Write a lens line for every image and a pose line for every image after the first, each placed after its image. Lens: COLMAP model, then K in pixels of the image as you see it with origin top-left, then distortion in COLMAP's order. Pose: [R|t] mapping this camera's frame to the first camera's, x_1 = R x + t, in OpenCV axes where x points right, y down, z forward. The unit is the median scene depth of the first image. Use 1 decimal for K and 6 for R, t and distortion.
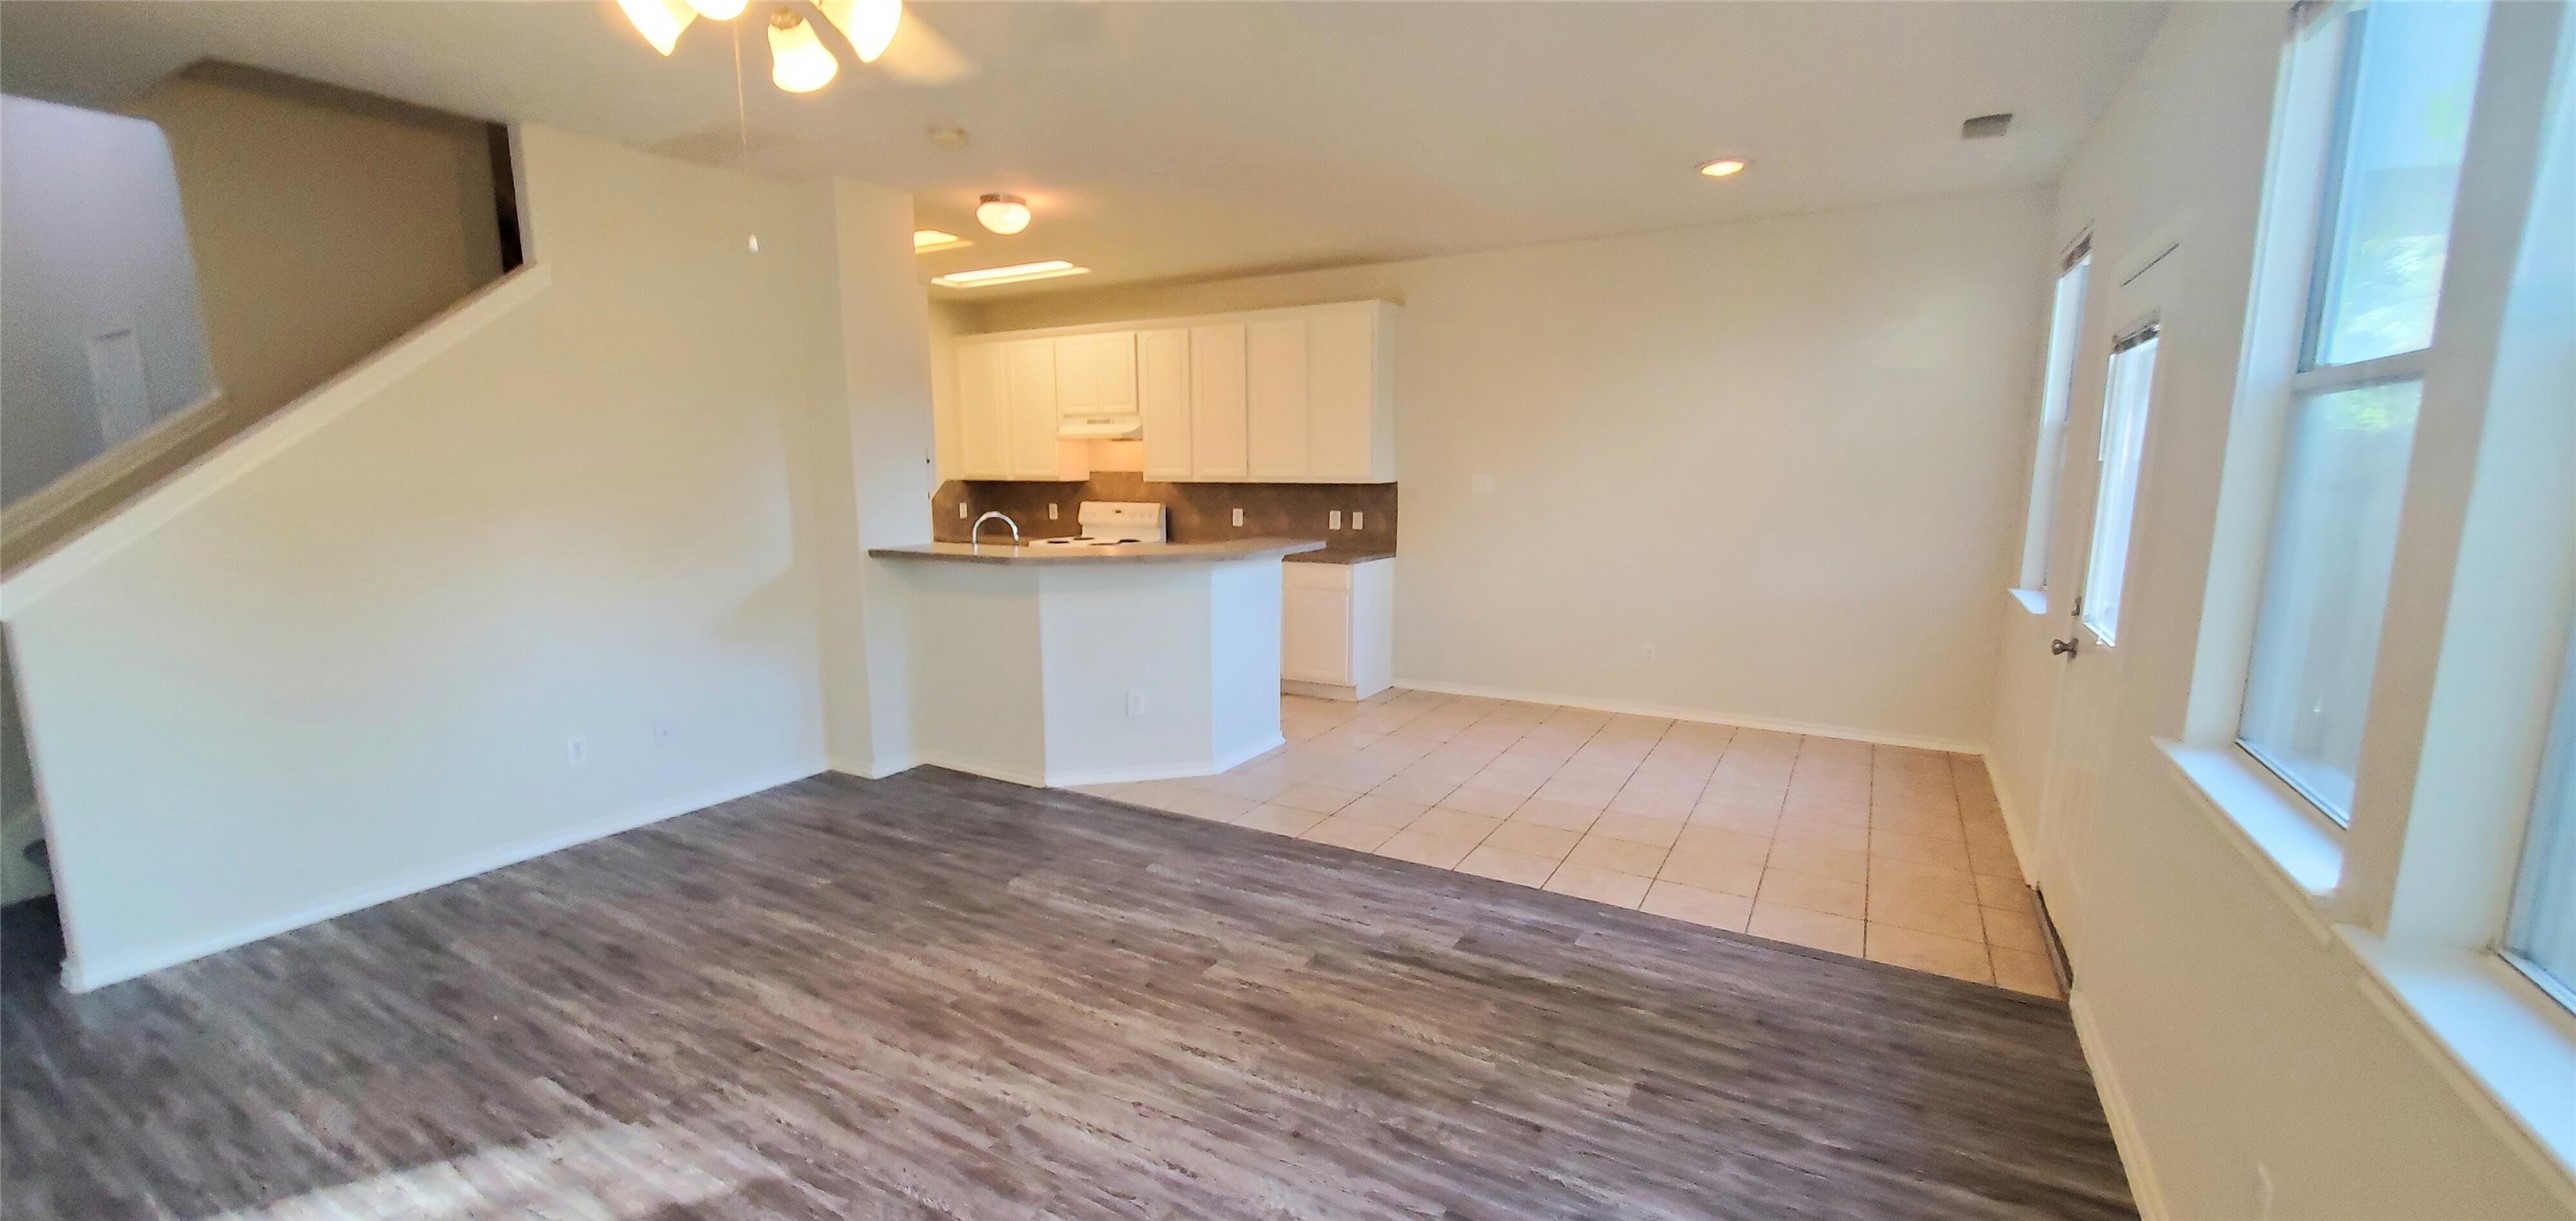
lens RADIAL K [[1022.2, 0, 1275.7], [0, 1022.2, 637.2], [0, 0, 1]] dist [0.001921, -0.004139]
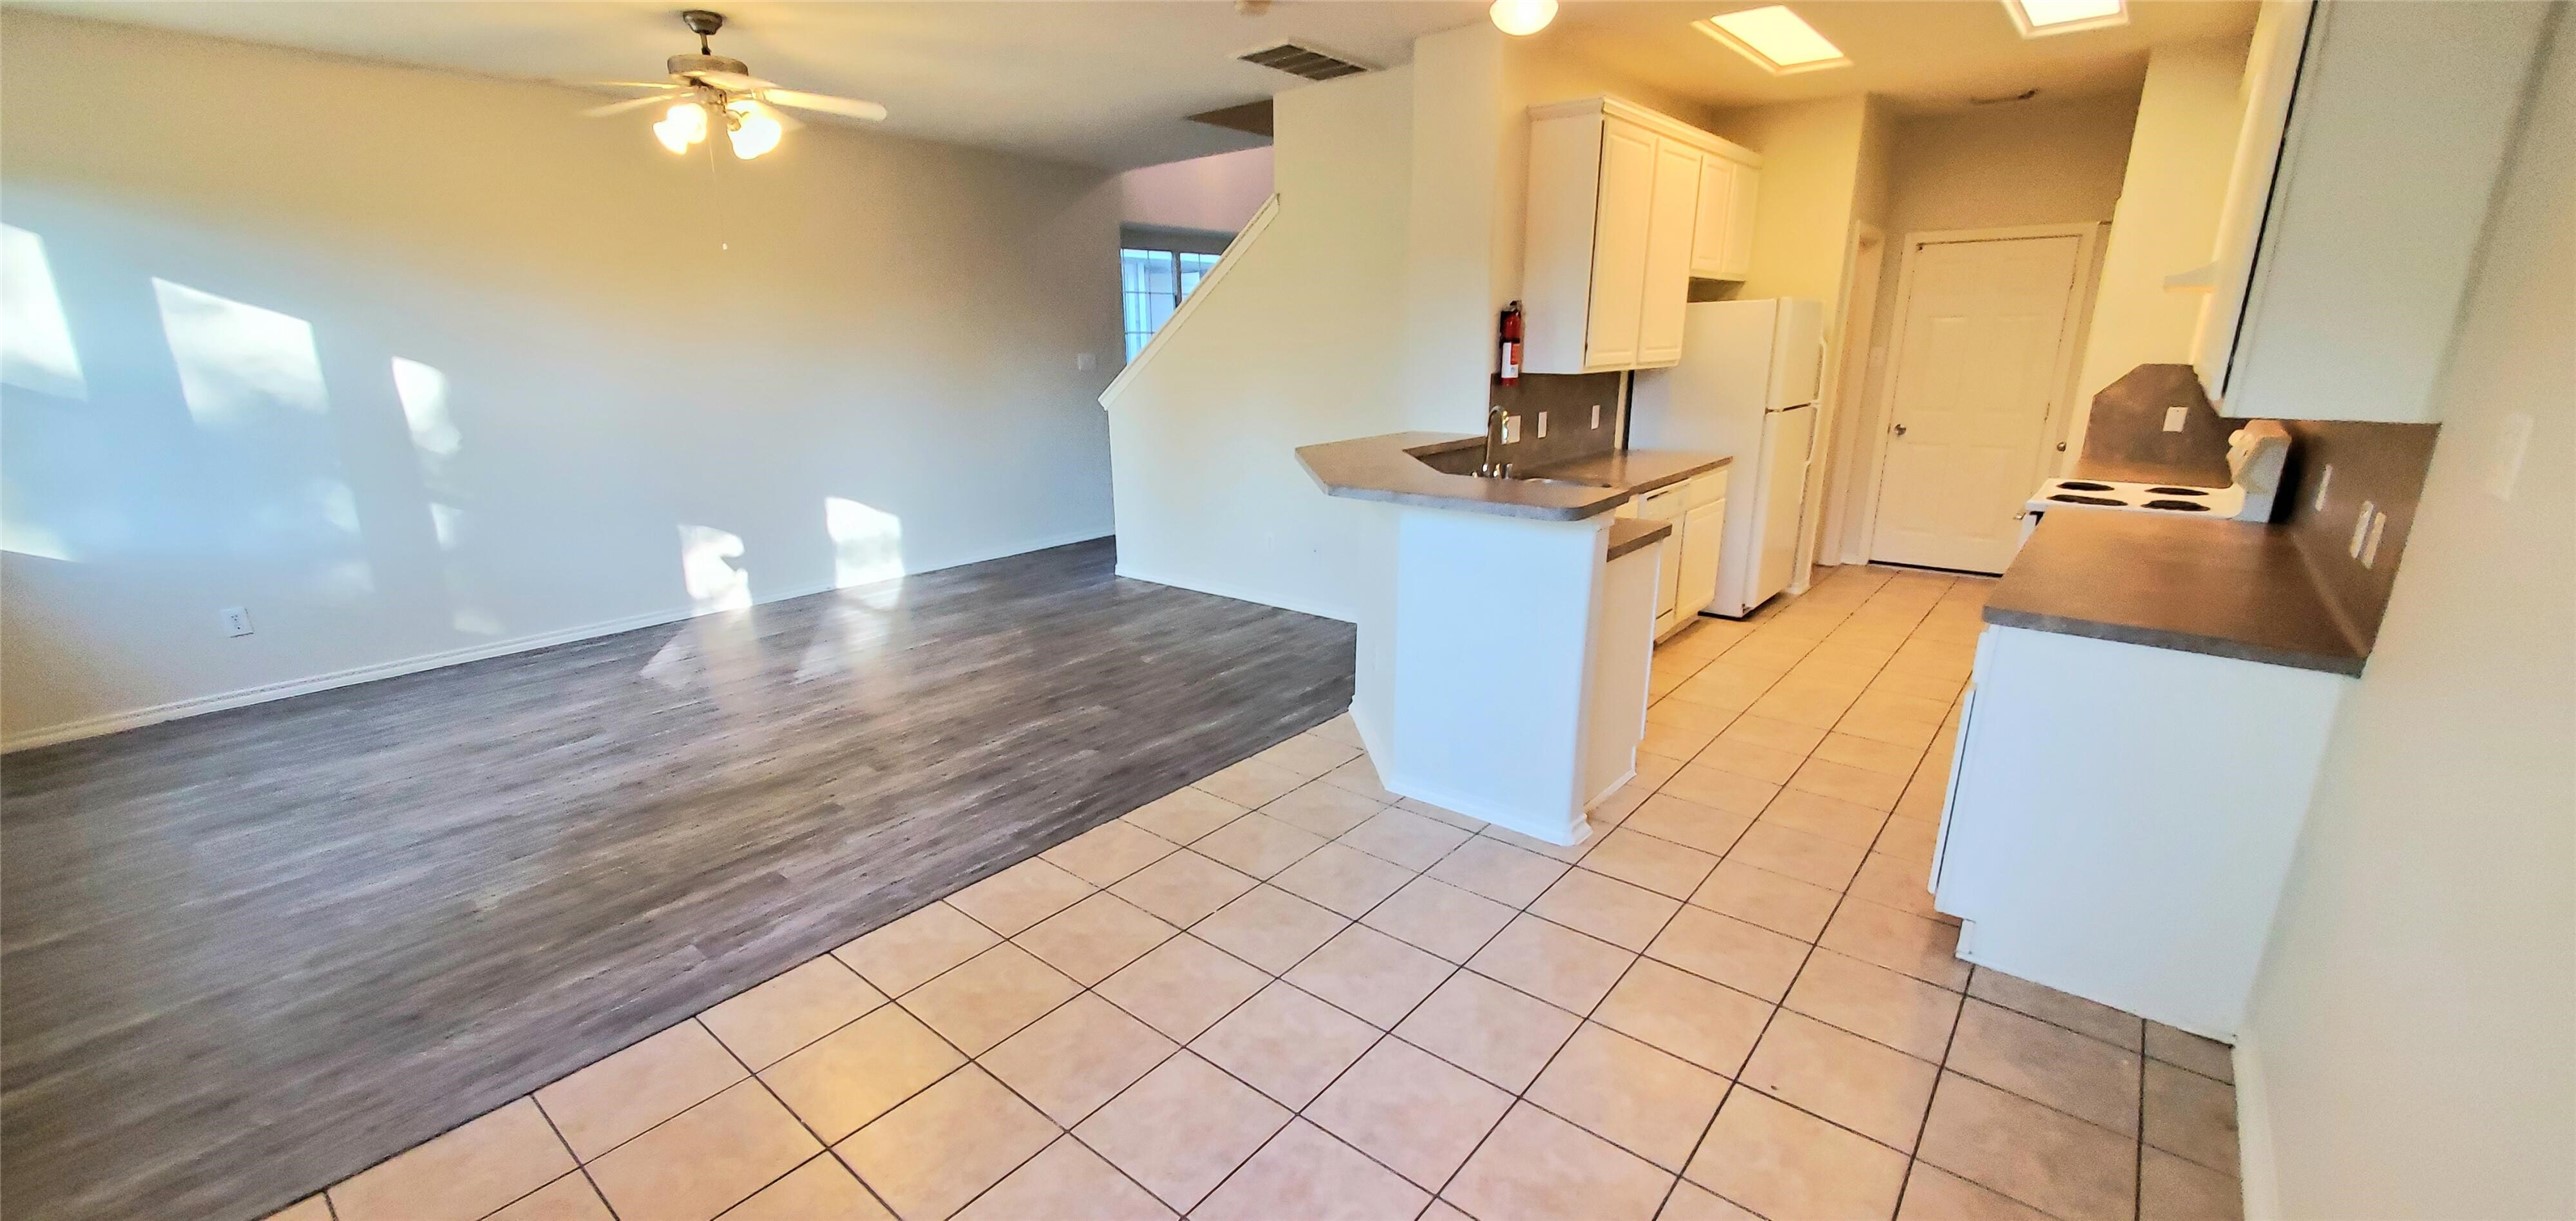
lens RADIAL K [[1022.2, 0, 1275.7], [0, 1022.2, 637.2], [0, 0, 1]] dist [0.001921, -0.004139]
pose [[-0.167944, 0.284138, -0.943960, 1.043481], [-0.155284, 0.937981, 0.309965, -0.307457], [0.973489, 0.198639, -0.113406, 1.685846]]
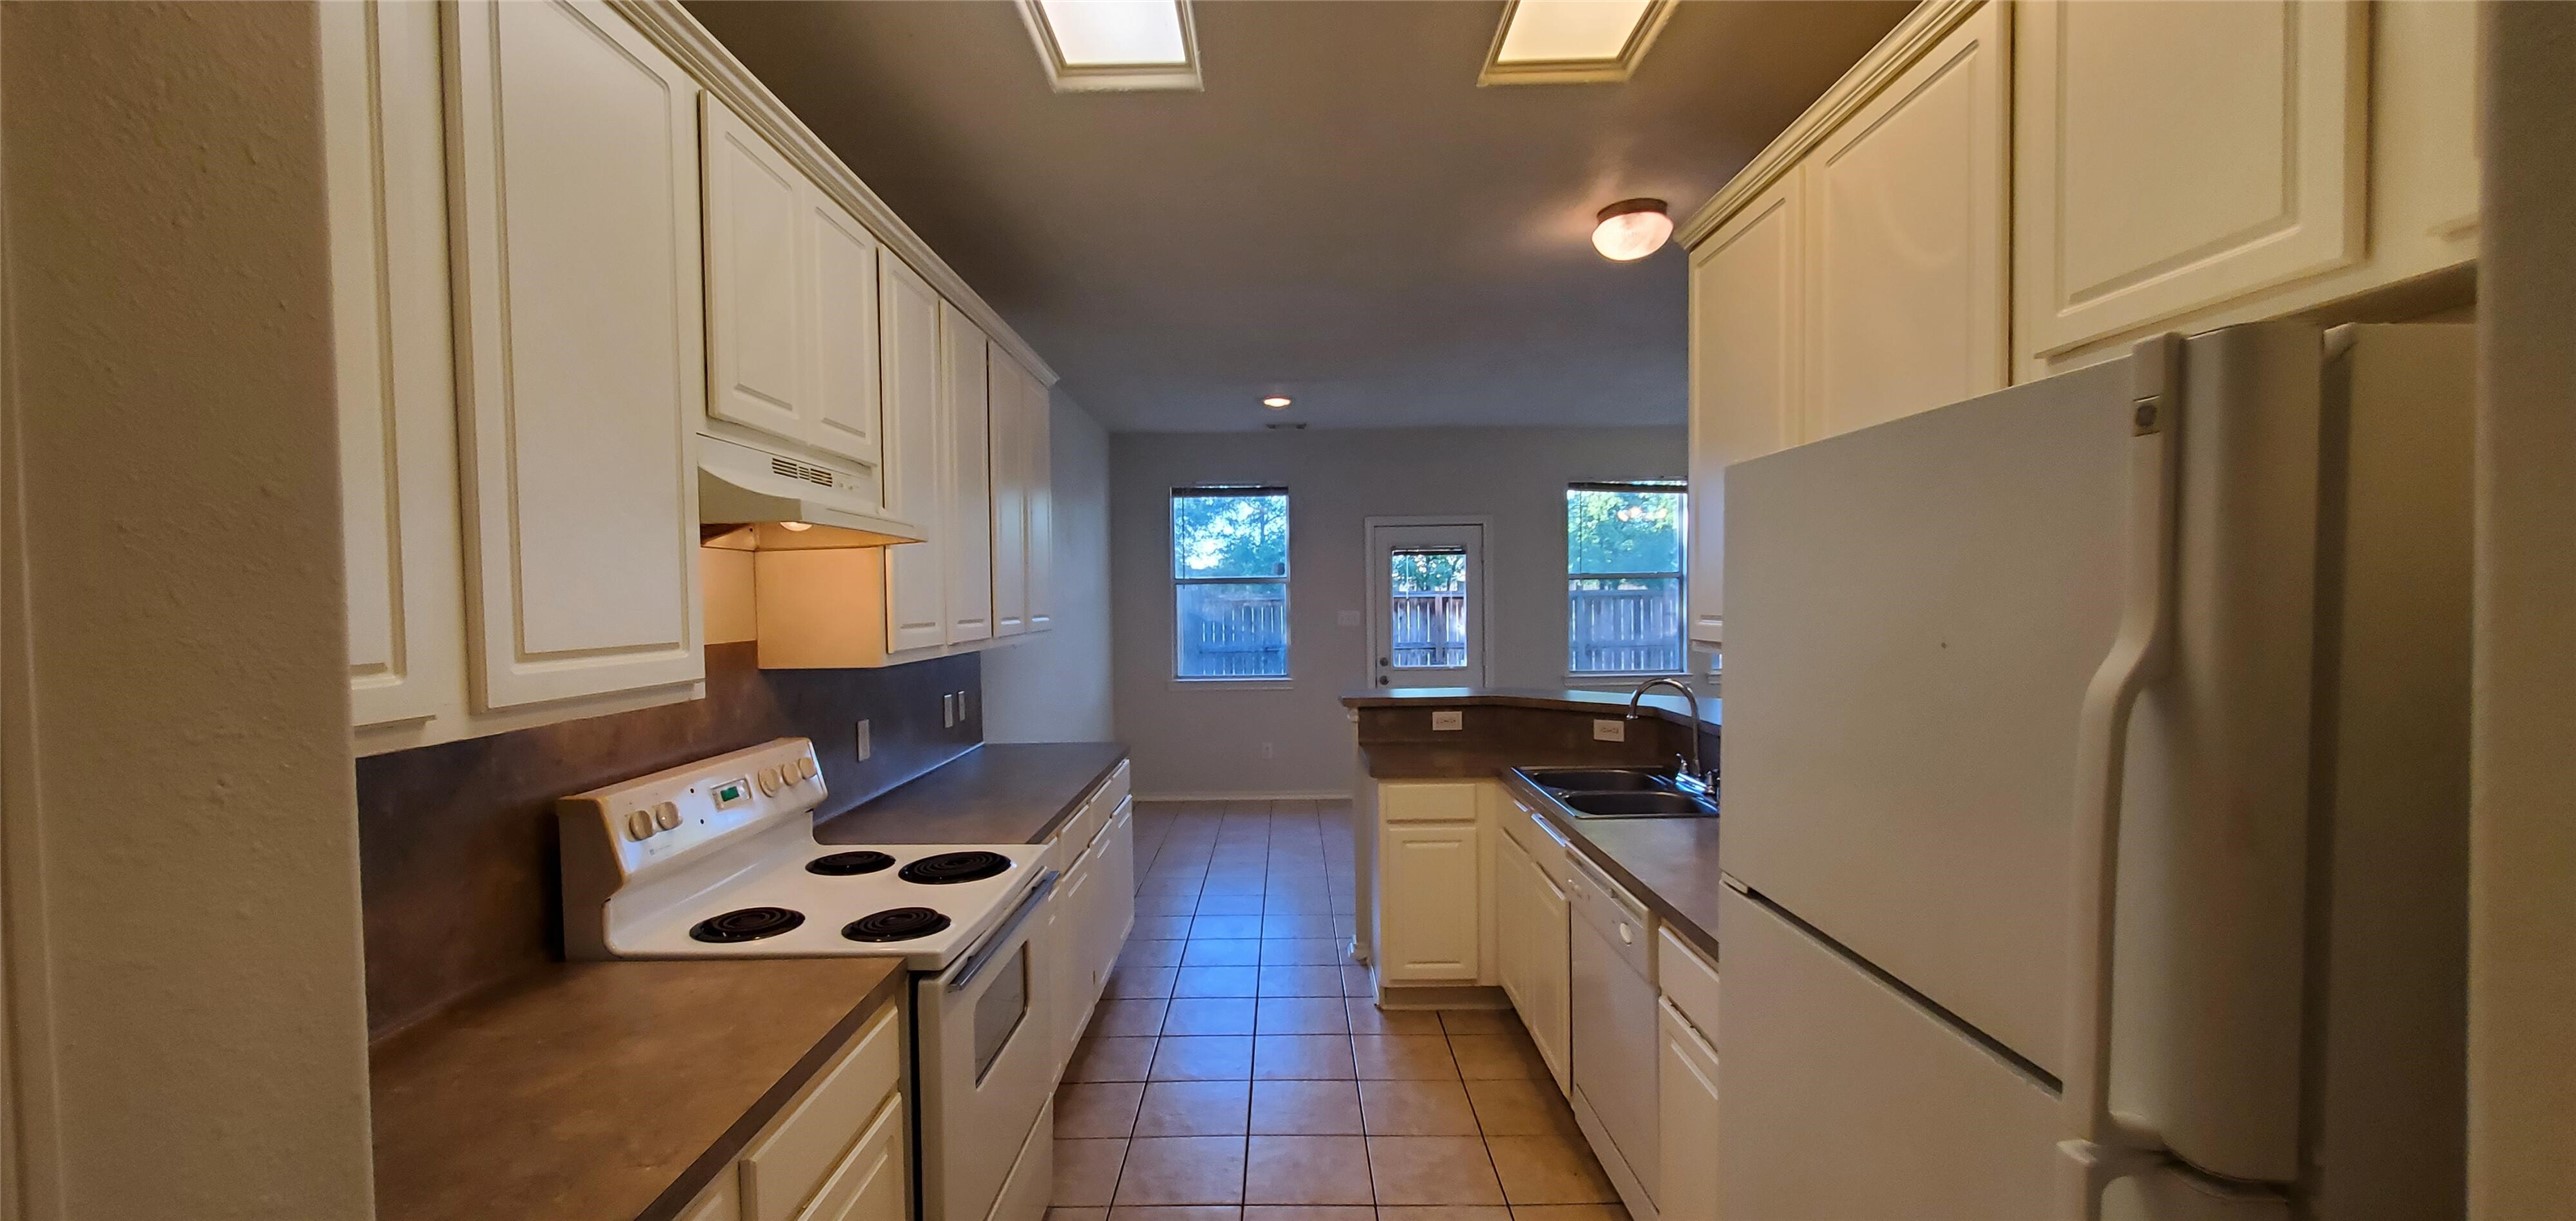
lens RADIAL K [[1022.2, 0, 1275.7], [0, 1022.2, 637.2], [0, 0, 1]] dist [0.001921, -0.004139]
pose [[-0.499069, -0.024648, 0.866212, -1.253790], [0.160750, 0.979613, 0.120491, -0.463538], [-0.851522, 0.199377, -0.484932, 2.674741]]
